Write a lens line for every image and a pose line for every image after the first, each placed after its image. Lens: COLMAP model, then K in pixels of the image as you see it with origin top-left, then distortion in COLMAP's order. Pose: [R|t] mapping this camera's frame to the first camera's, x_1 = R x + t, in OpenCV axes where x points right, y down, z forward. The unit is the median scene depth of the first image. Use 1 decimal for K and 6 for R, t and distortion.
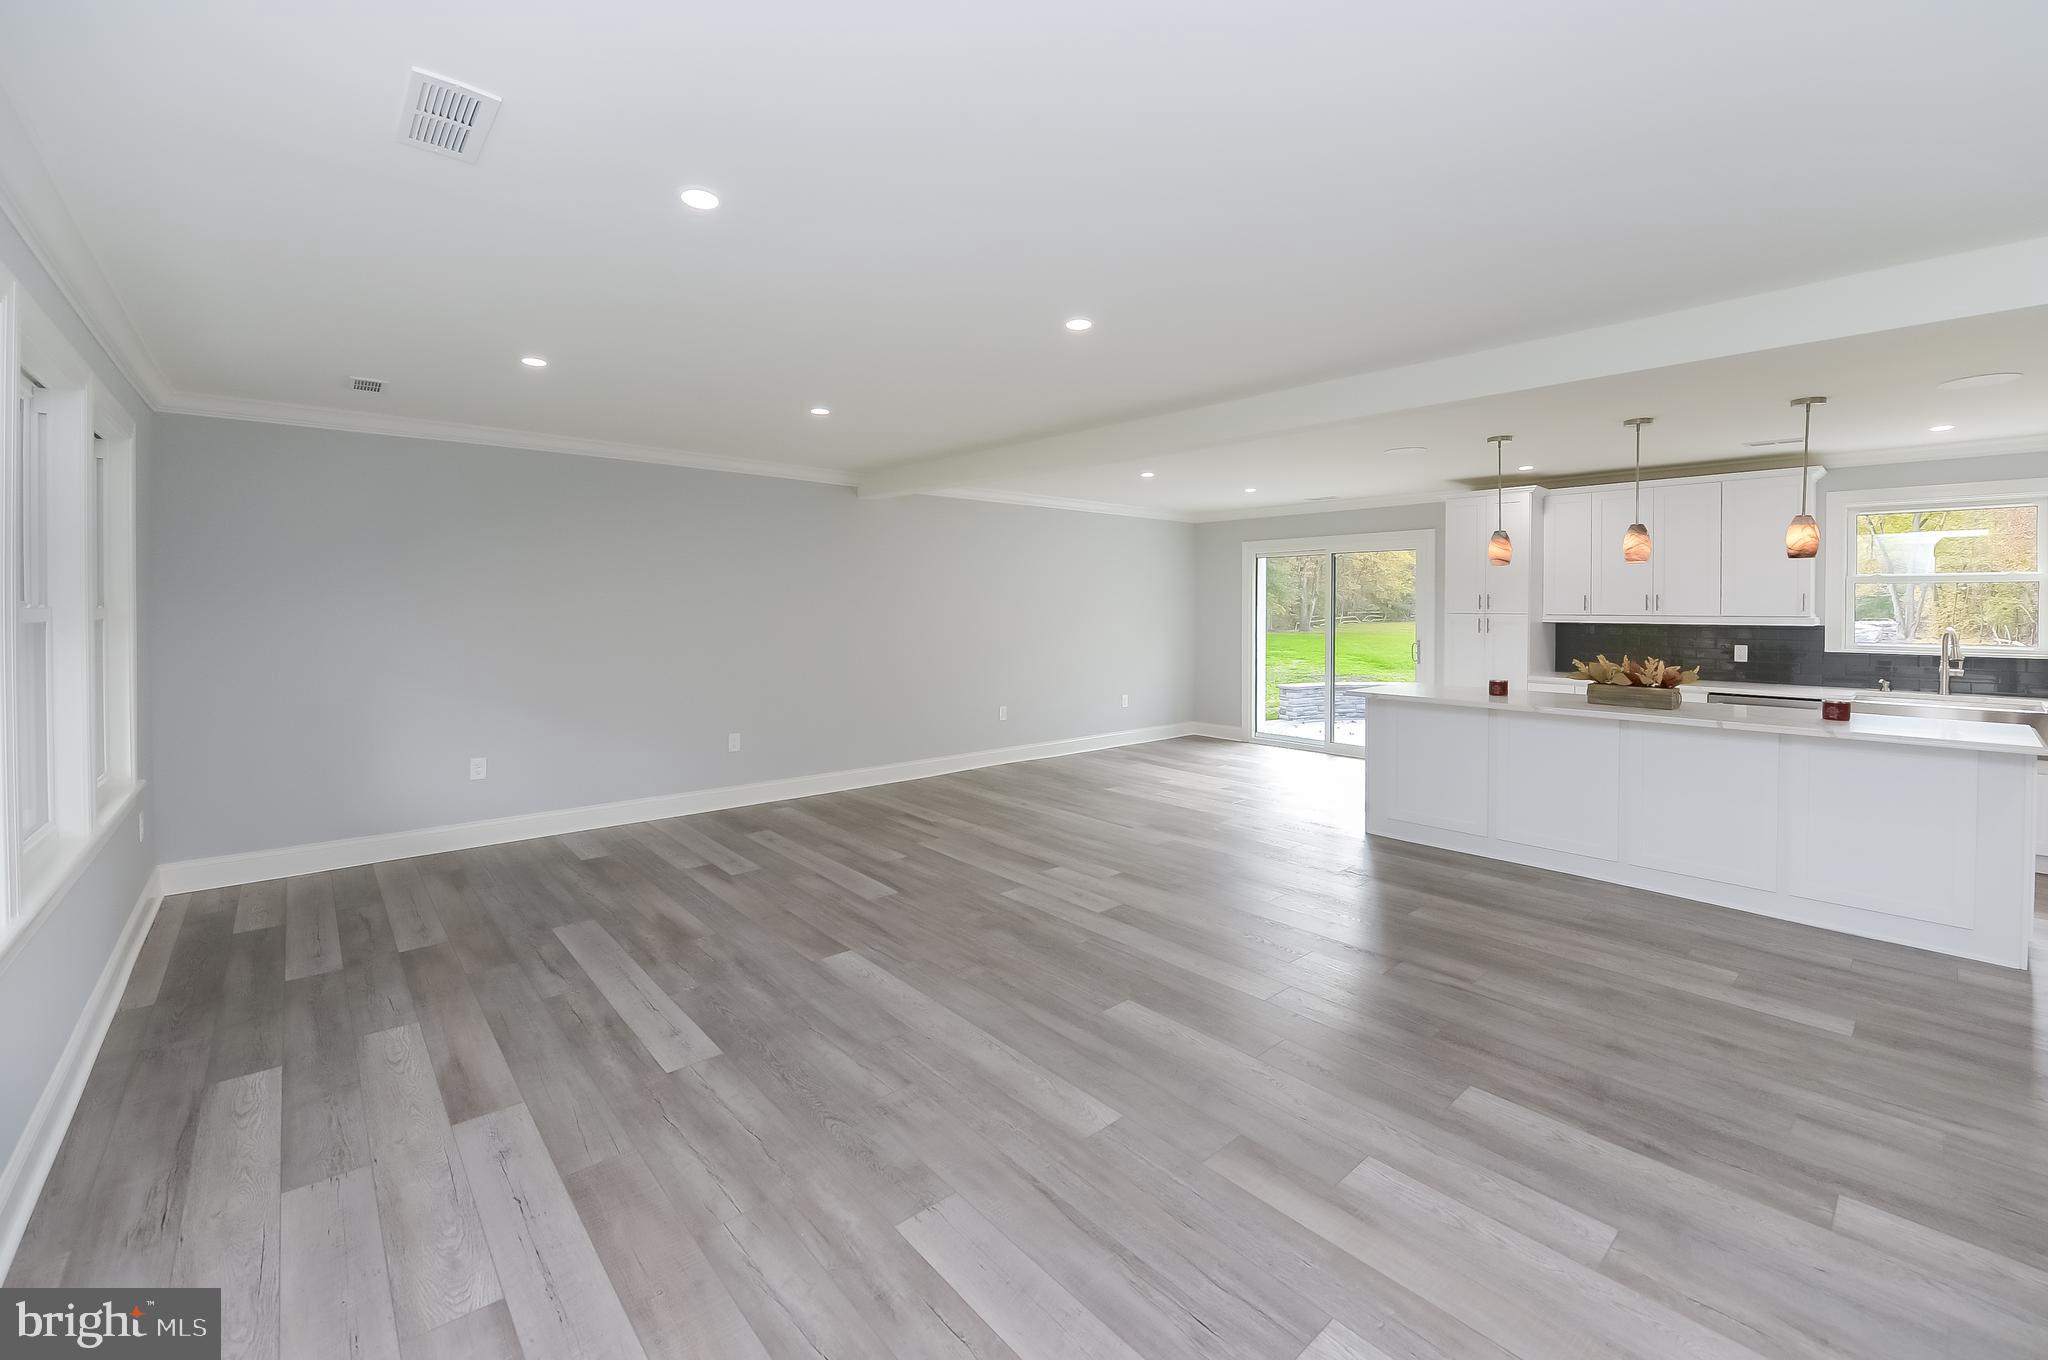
lens RADIAL K [[843.1, 0, 1021.4], [0, 843.1, 609.2], [0, 0, 1]] dist [-0.016943, -0.000534]
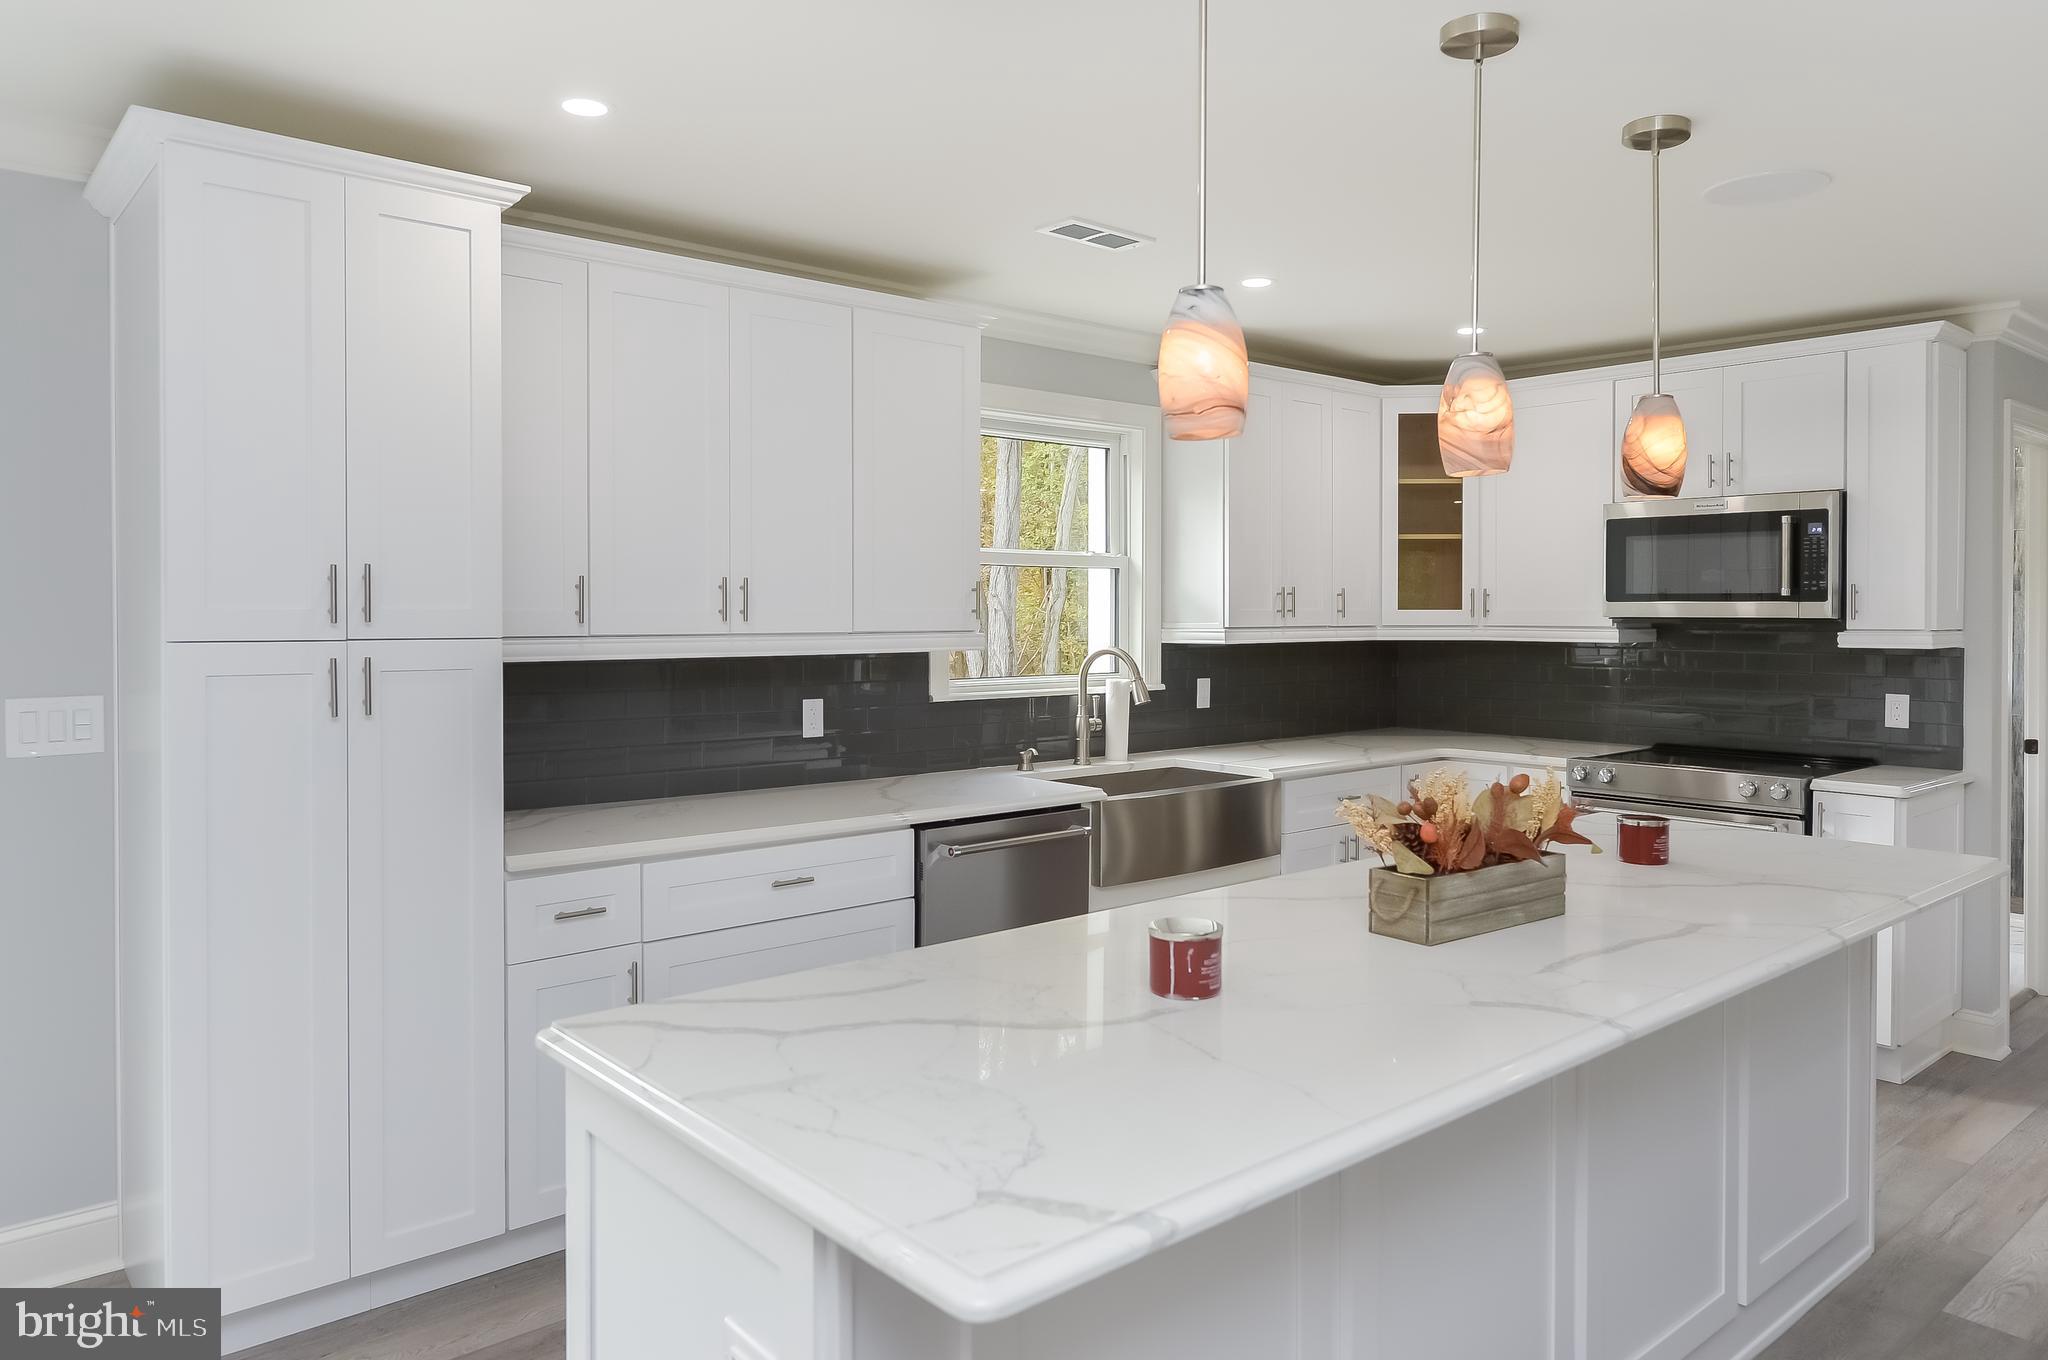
lens RADIAL K [[1369.0, 0, 1028.7], [0, 1369.0, 626.1], [0, 0, 1]] dist [0.003054, 0.000930]
pose [[0.016855, -0.016198, 0.999727, 0.269063], [0.004924, 0.999858, 0.016117, -0.010480], [-0.999846, 0.004651, 0.016932, 1.515305]]
